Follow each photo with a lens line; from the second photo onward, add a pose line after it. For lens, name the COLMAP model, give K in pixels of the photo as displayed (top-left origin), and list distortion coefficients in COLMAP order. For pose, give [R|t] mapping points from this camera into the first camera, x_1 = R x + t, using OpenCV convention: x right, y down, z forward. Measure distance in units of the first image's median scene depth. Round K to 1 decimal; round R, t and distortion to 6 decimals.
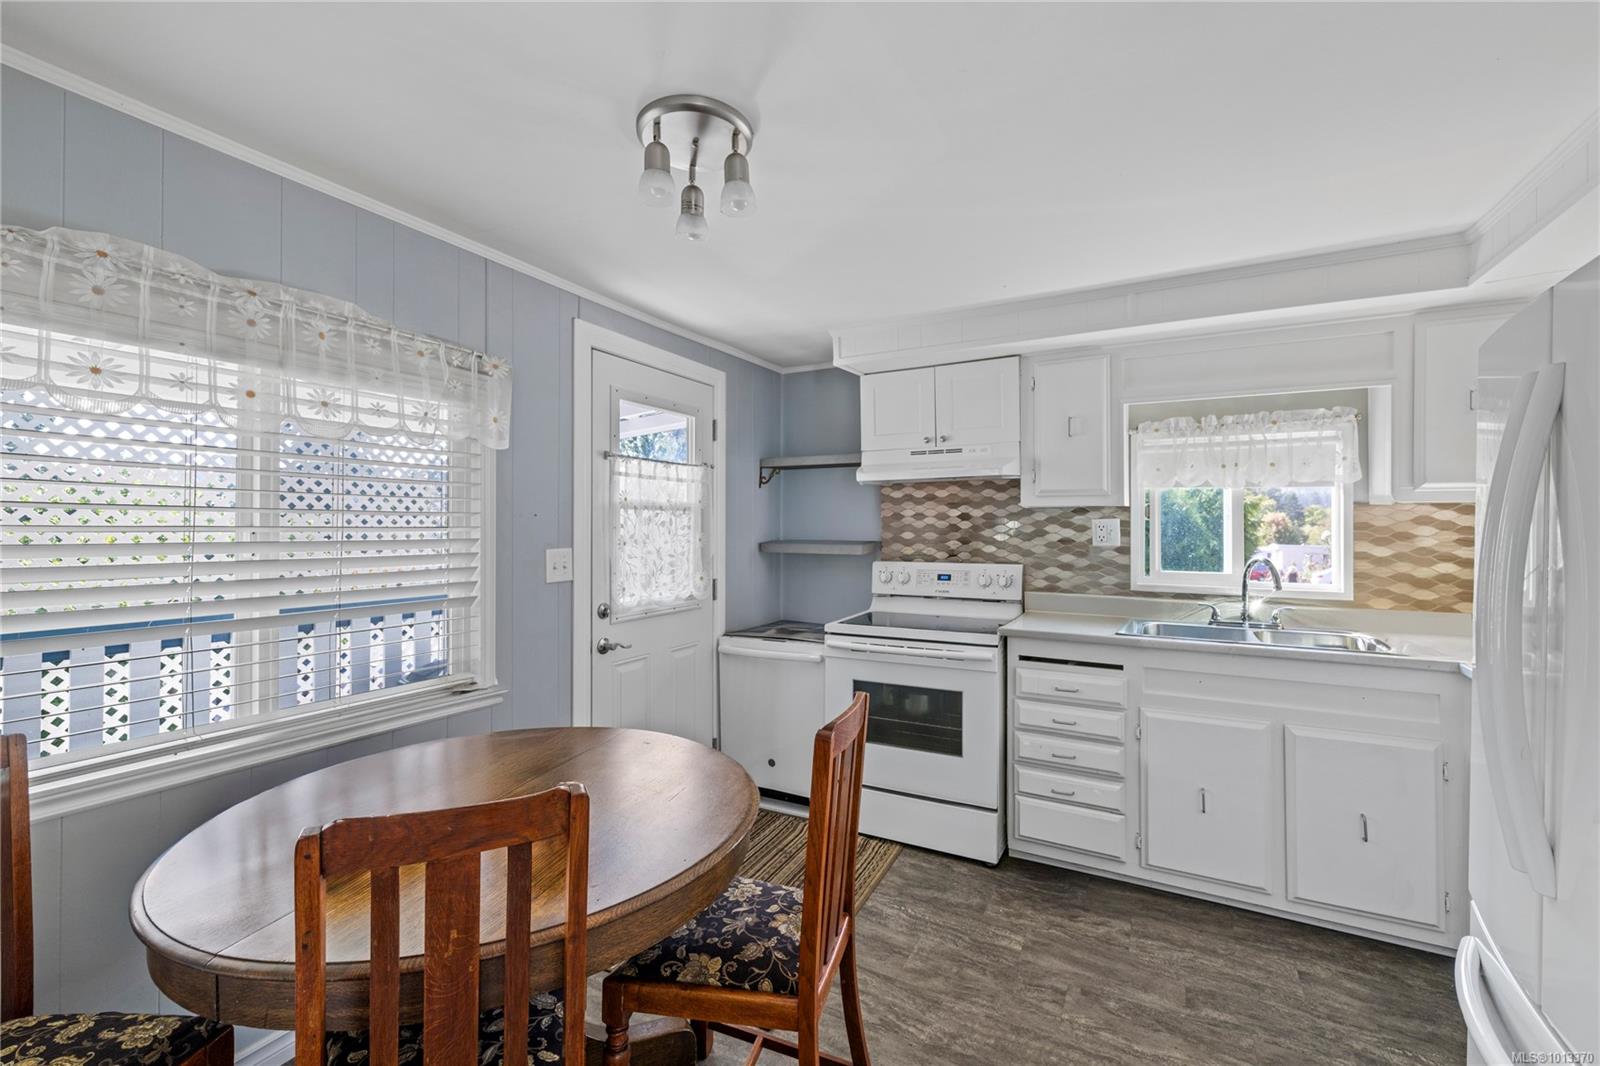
lens RADIAL K [[680.7, 0, 800.8], [0, 680.7, 524.4], [0, 0, 1]] dist [0.004243, 0.000123]
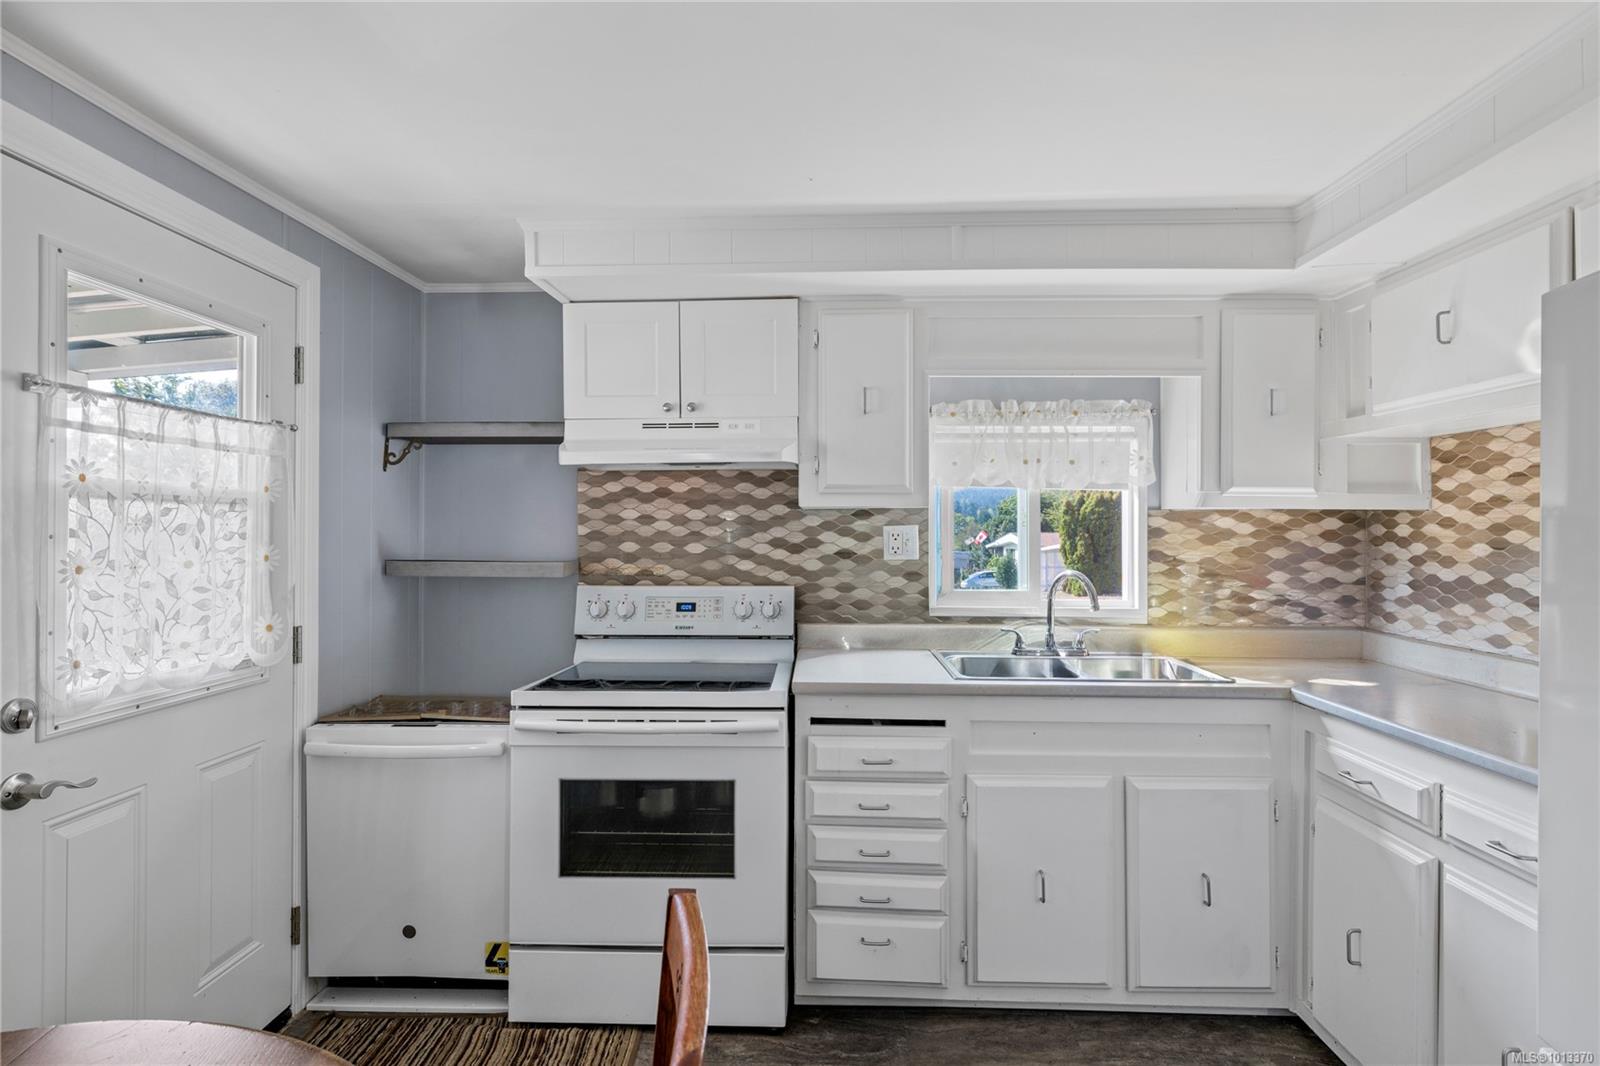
lens RADIAL K [[778.1, 0, 804.8], [0, 778.1, 527.1], [0, 0, 1]] dist [-0.003346, 0.001621]
pose [[0.896071, 0.004506, 0.443887, -0.039530], [-0.002516, 0.999984, -0.005072, -0.000539], [-0.443903, 0.003428, 0.896068, 0.260532]]
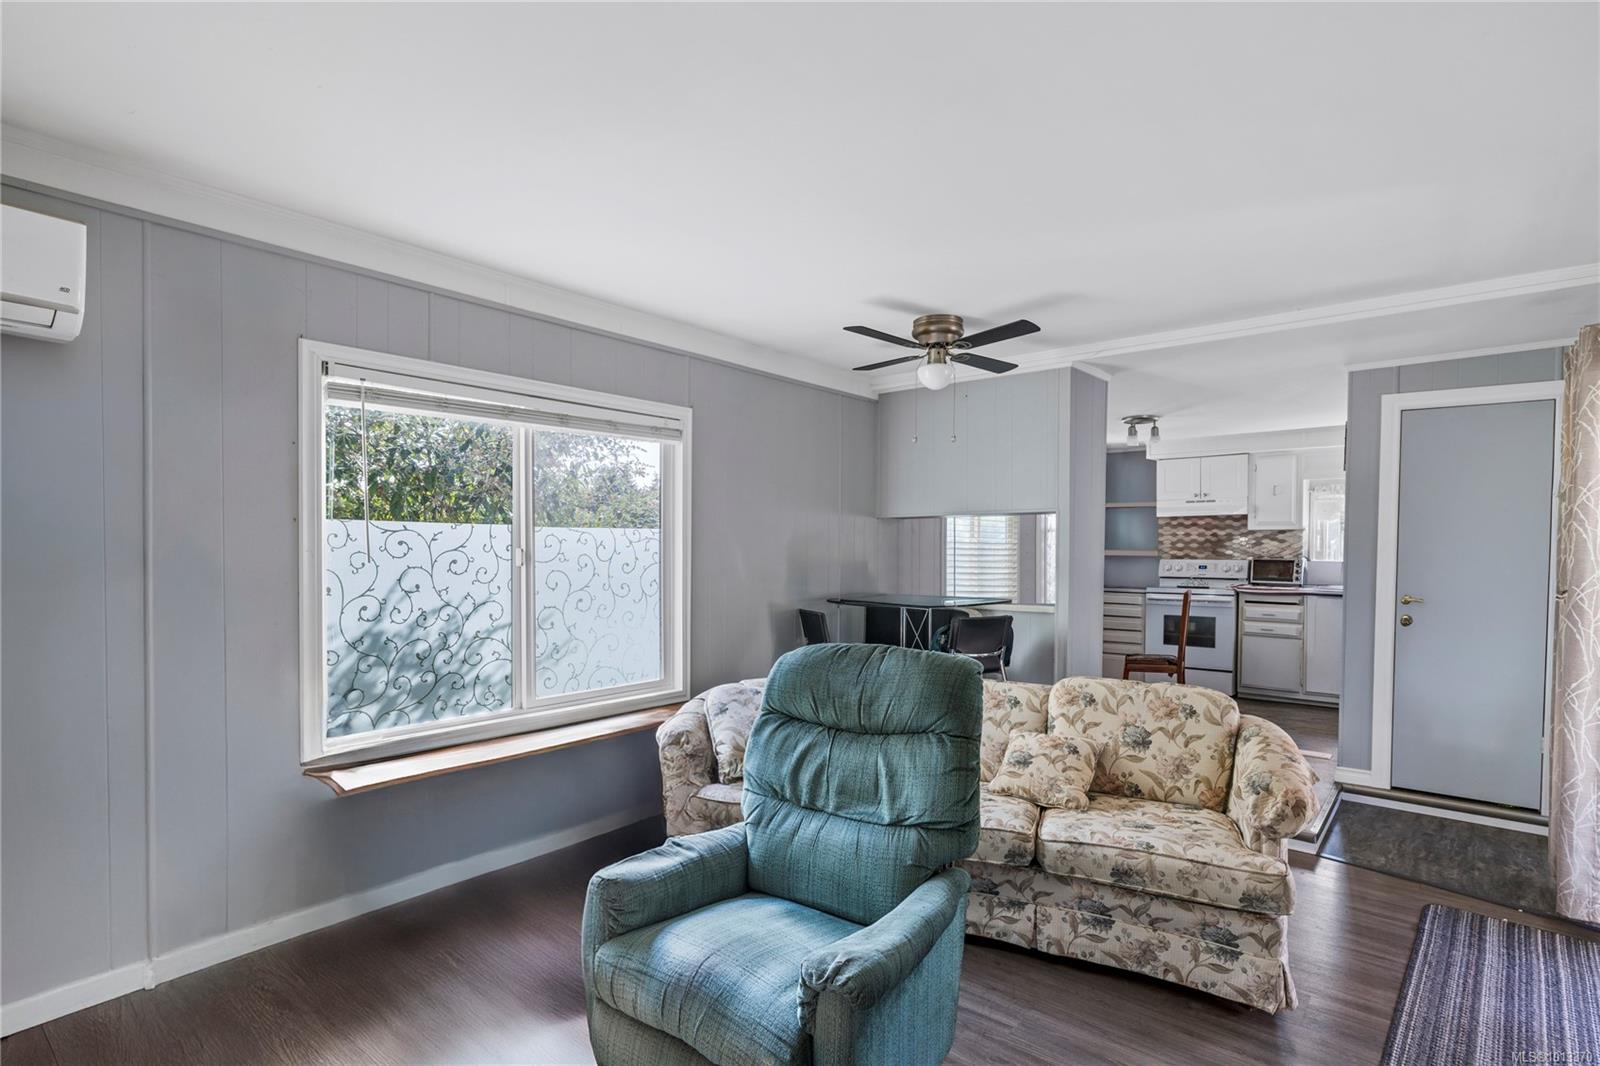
lens RADIAL K [[778.1, 0, 804.4], [0, 778.1, 567.8], [0, 0, 1]] dist [-0.003346, 0.001621]
pose [[0.978146, 0.012836, -0.207523, -0.478136], [-0.008143, 0.999692, 0.023451, 0.043434], [0.207760, -0.021249, 0.977949, -1.515230]]
